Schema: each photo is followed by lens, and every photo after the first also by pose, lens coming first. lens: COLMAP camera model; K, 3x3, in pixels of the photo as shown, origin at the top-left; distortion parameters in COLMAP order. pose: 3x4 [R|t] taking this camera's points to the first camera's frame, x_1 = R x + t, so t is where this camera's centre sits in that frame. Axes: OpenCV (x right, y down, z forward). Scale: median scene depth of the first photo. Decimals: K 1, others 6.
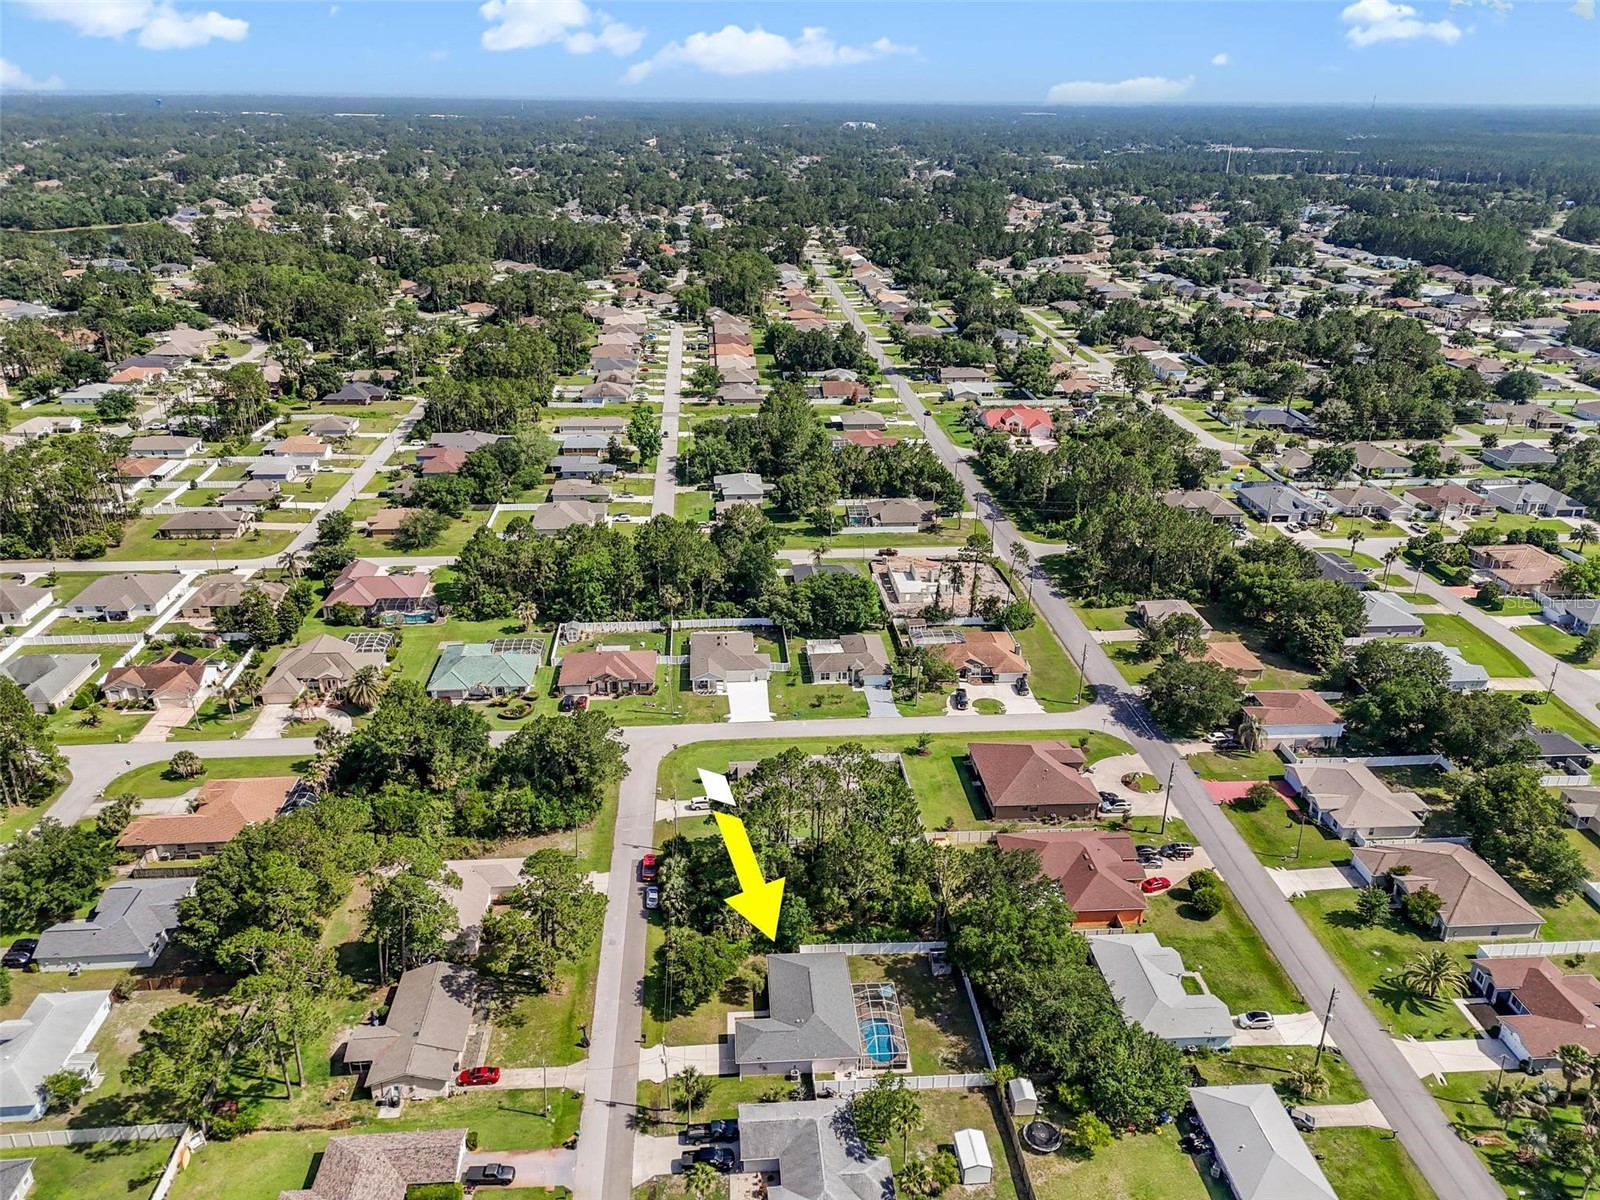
lens RADIAL K [[1170.8, 0, 799.4], [0, 1170.8, 604.3], [0, 0, 1]] dist [0.093713, -0.105337]
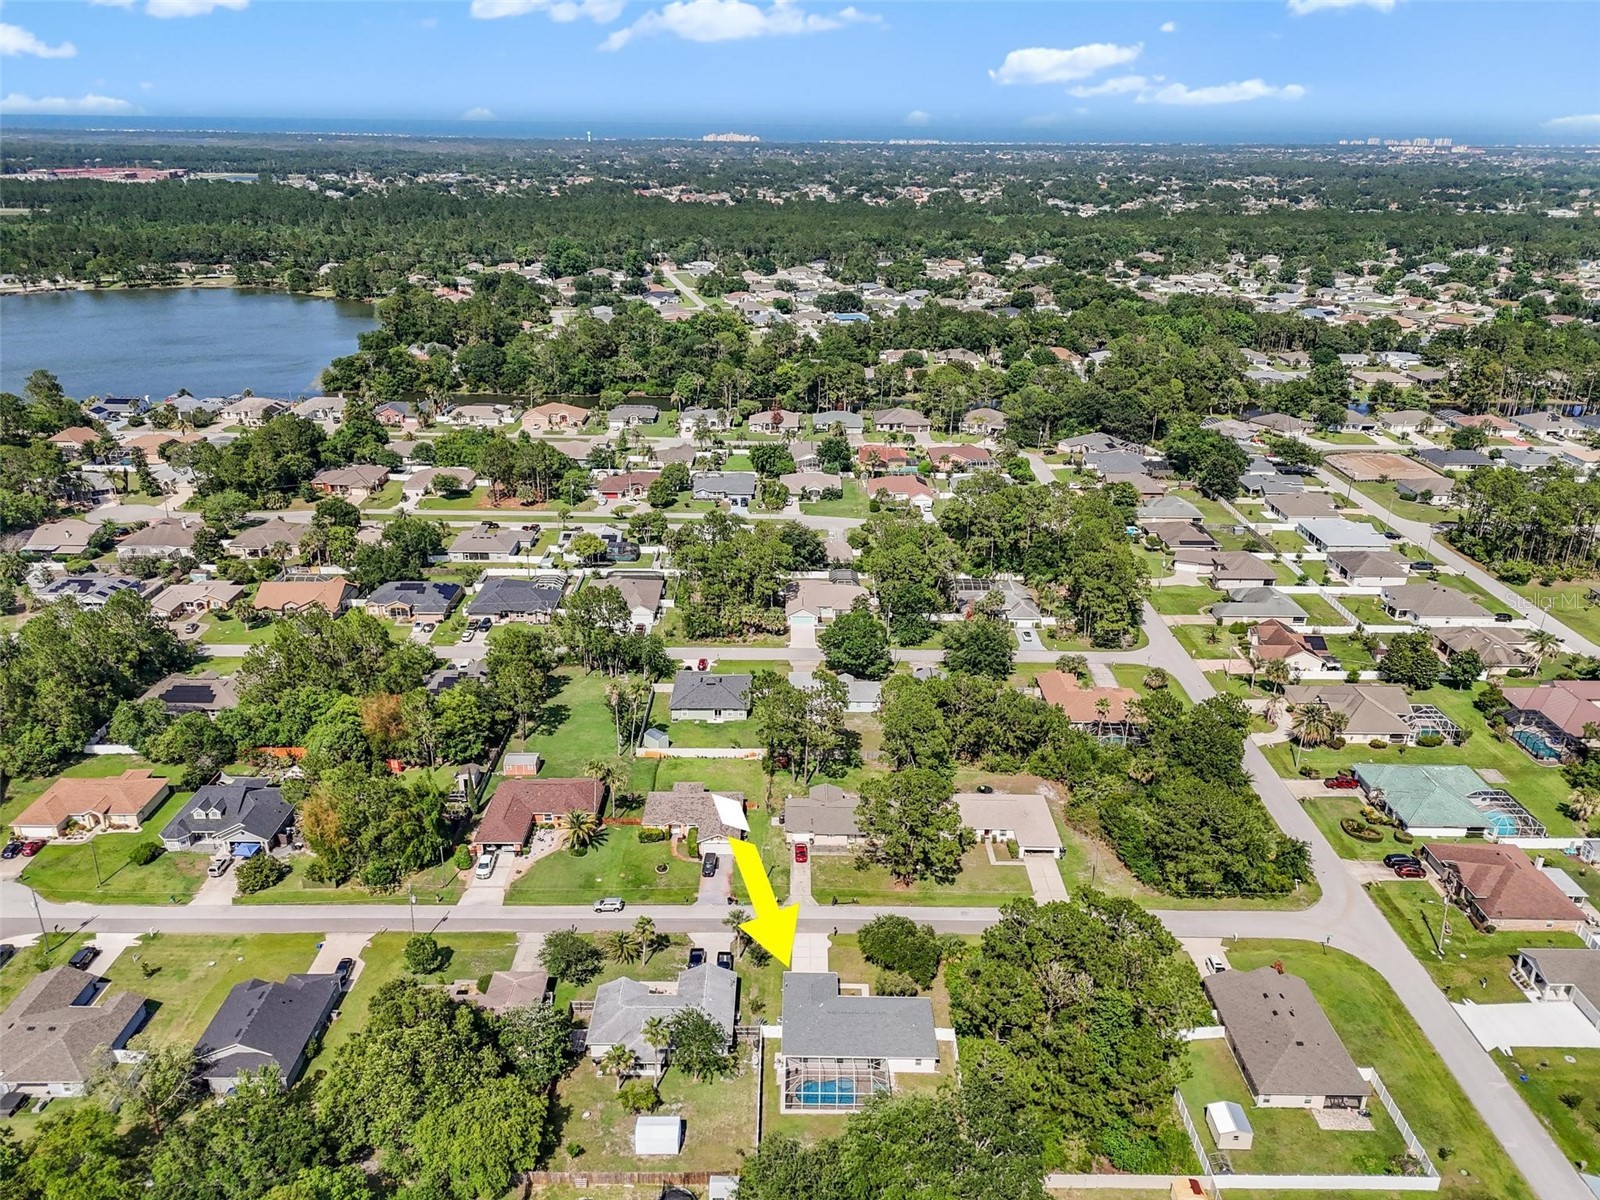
lens RADIAL K [[1170.8, 0, 799.4], [0, 1170.8, 604.3], [0, 0, 1]] dist [0.093713, -0.105337]
pose [[-0.075020, 0.366627, -0.927339, 0.464505], [-0.406965, 0.837731, 0.364123, -0.170407], [0.910358, 0.404711, 0.086357, 0.427239]]
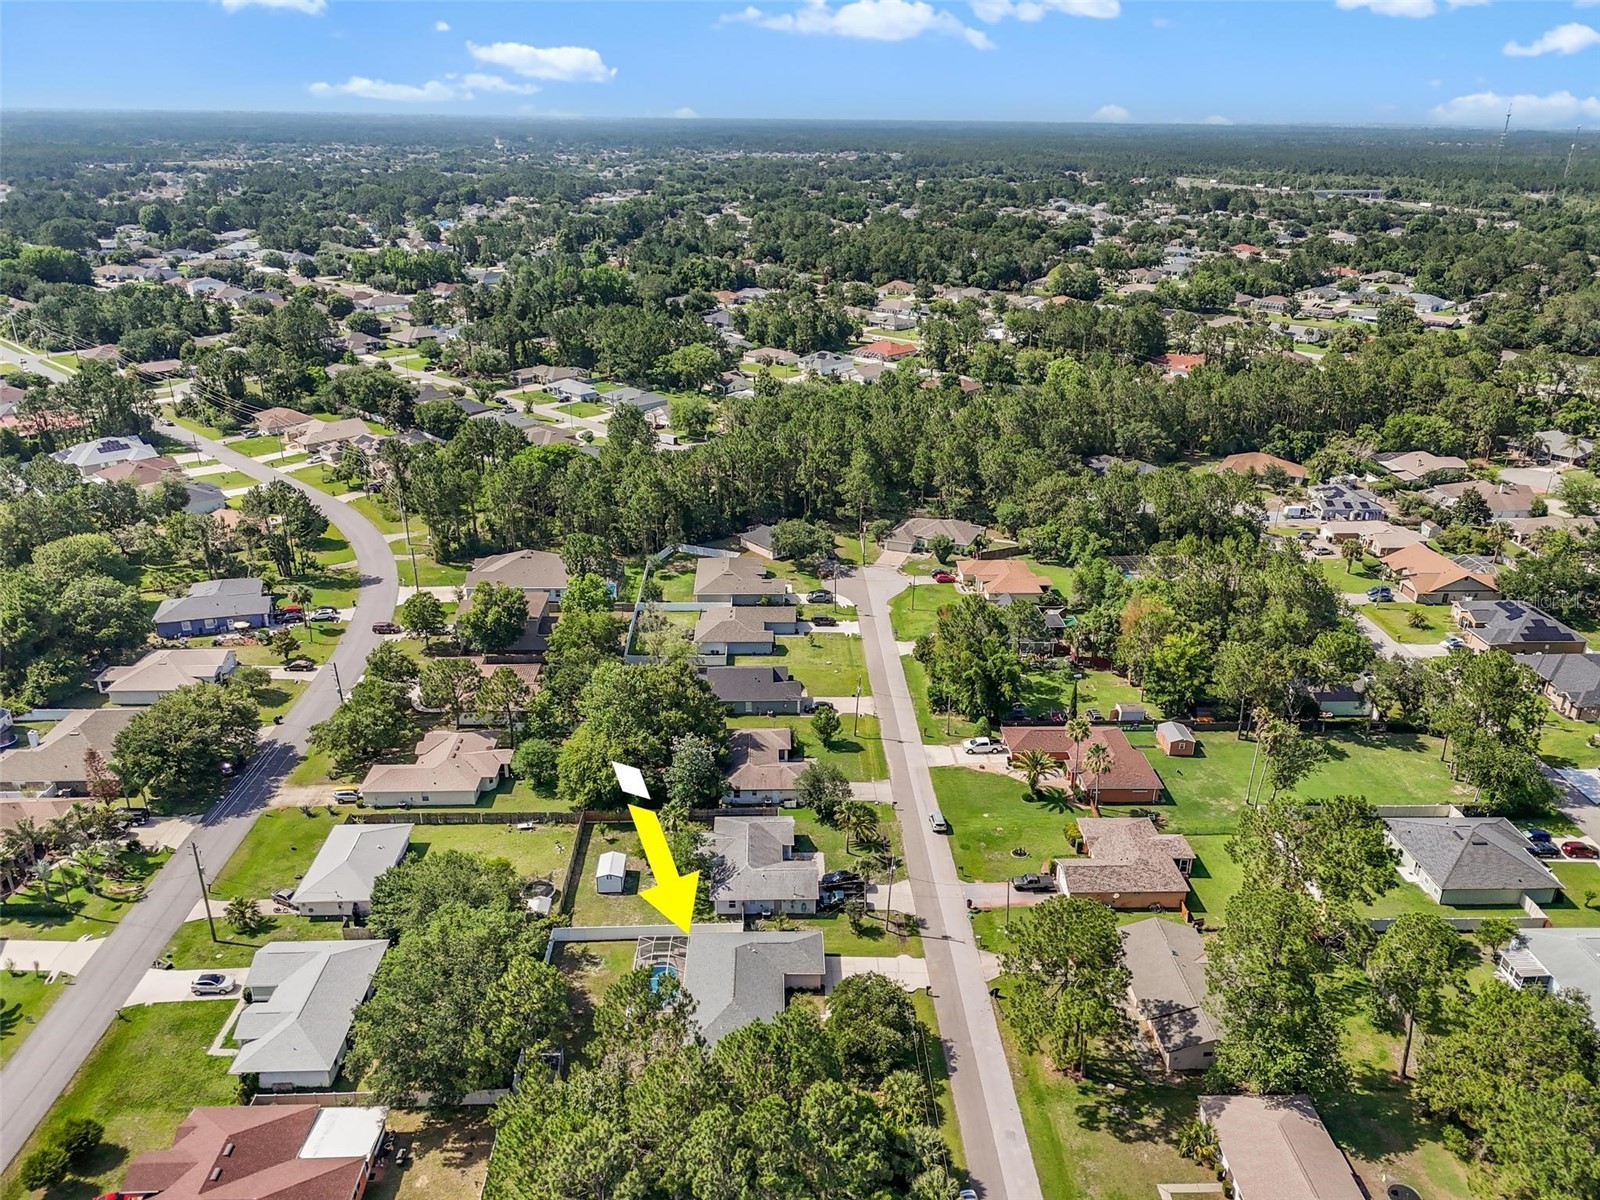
lens RADIAL K [[1170.8, 0, 799.4], [0, 1170.8, 604.3], [0, 0, 1]] dist [0.093713, -0.105337]
pose [[-0.998774, -0.034379, 0.035622, -0.032471], [0.001673, 0.695702, 0.718329, -0.266494], [-0.049478, 0.717507, -0.694791, 0.809887]]
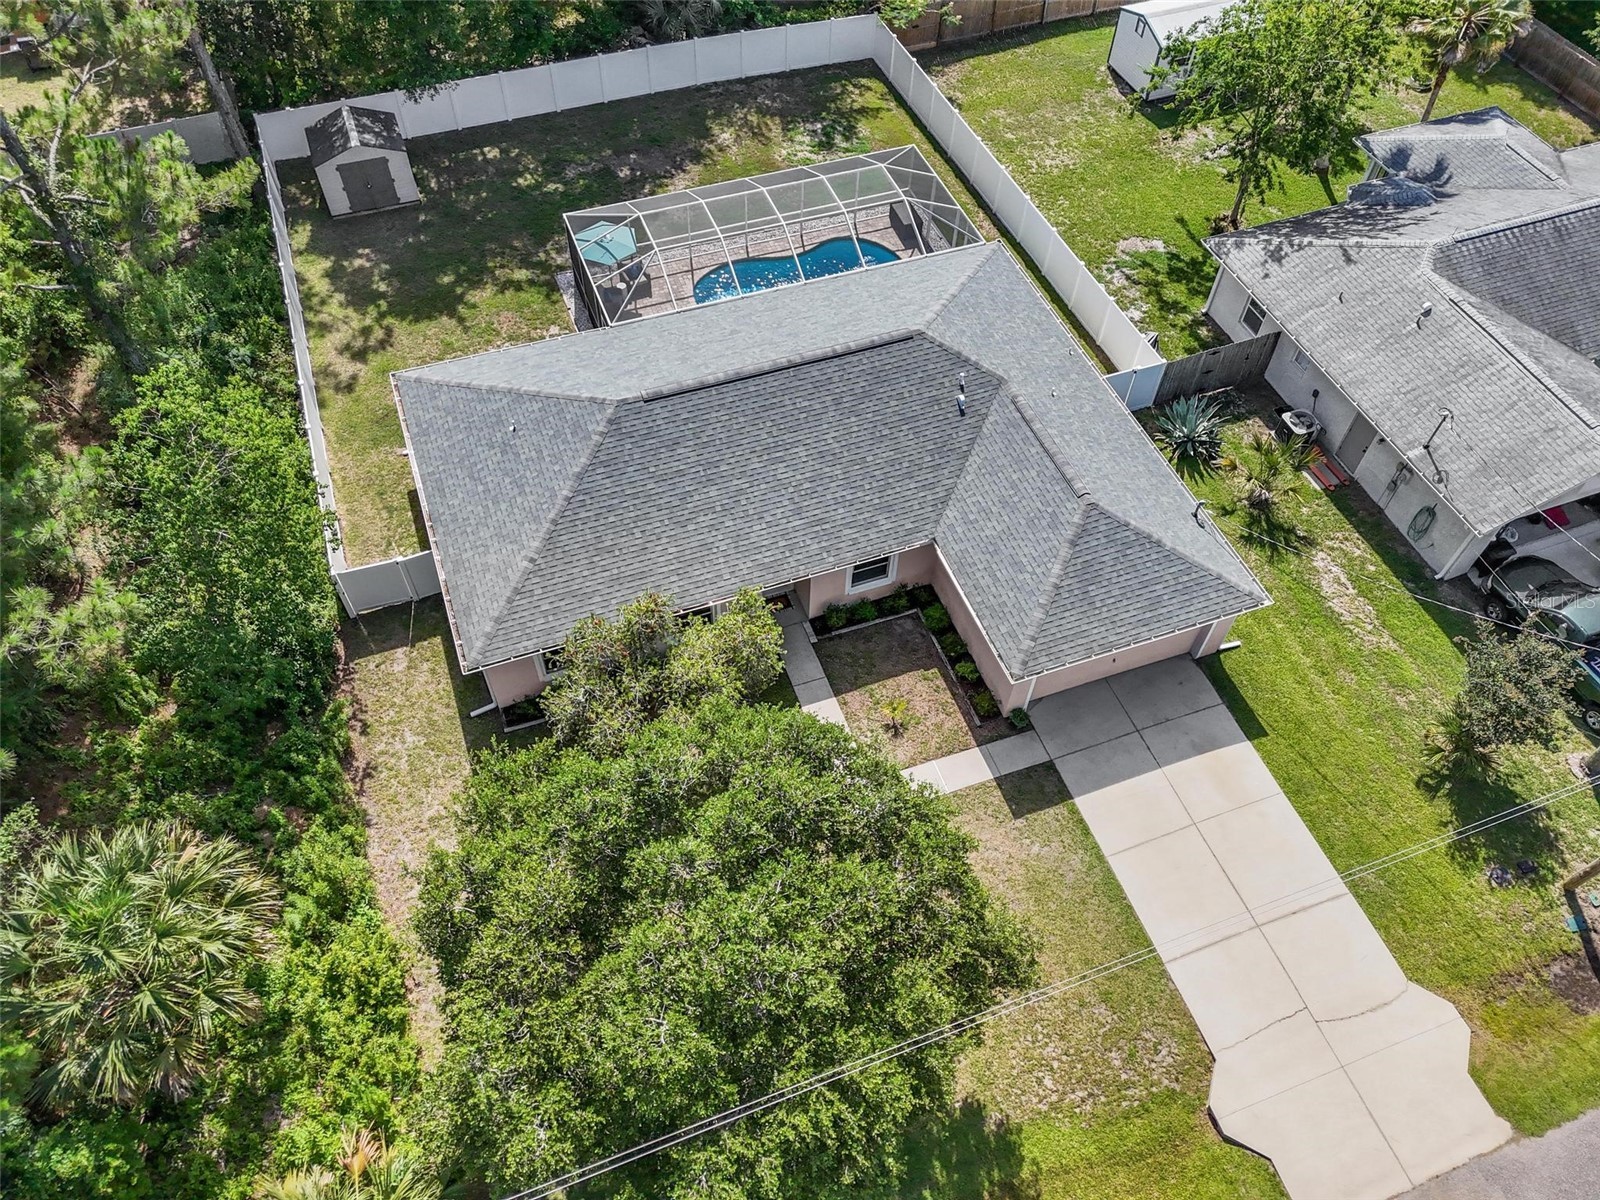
lens RADIAL K [[1170.8, 0, 799.4], [0, 1170.8, 604.3], [0, 0, 1]] dist [0.093713, -0.105337]
pose [[-0.280398, -0.778253, 0.561871, -0.080042], [0.358349, 0.458161, 0.813434, 0.105349], [-0.890485, 0.429431, 0.150418, 0.572222]]
